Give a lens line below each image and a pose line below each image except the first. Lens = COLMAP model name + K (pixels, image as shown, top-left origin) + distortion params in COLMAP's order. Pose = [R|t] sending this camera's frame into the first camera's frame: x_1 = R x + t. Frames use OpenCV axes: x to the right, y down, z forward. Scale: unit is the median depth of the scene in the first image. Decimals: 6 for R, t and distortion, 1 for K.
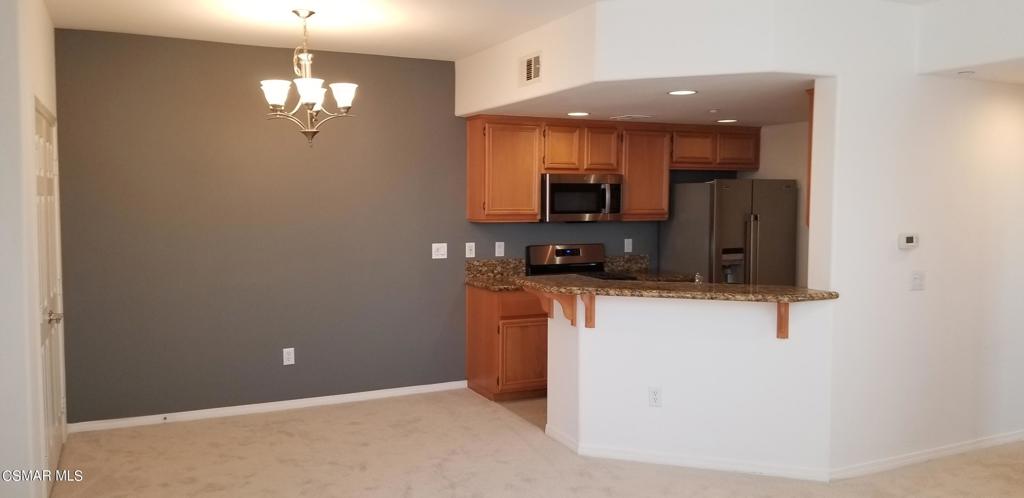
lens RADIAL K [[804.3, 0, 532.2], [0, 804.3, 246.9], [0, 0, 1]] dist [0.095737, -0.131917]
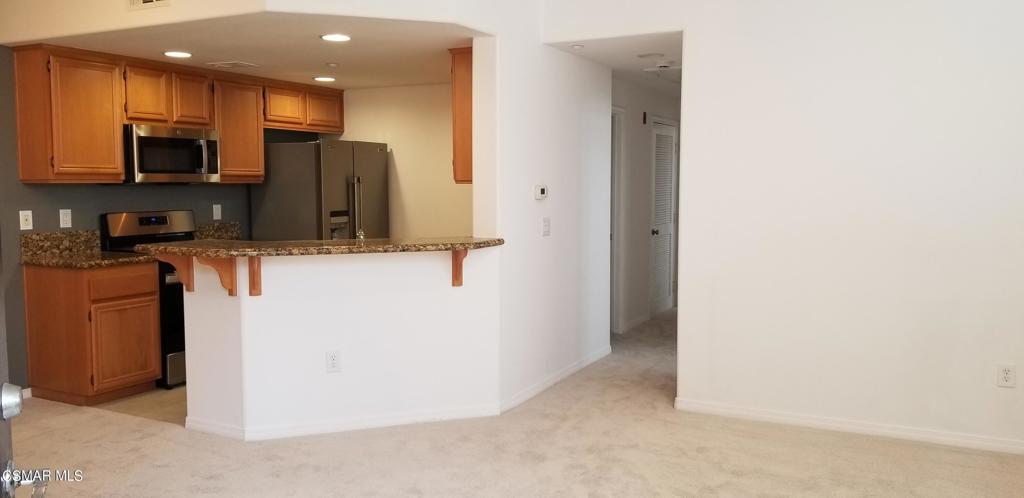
lens RADIAL K [[804.3, 0, 532.2], [0, 804.3, 246.9], [0, 0, 1]] dist [0.095737, -0.131917]
pose [[0.799446, -0.052295, 0.598458, -0.161146], [0.038878, 0.998619, 0.035326, 0.020793], [-0.599479, -0.004974, 0.800375, 0.081964]]
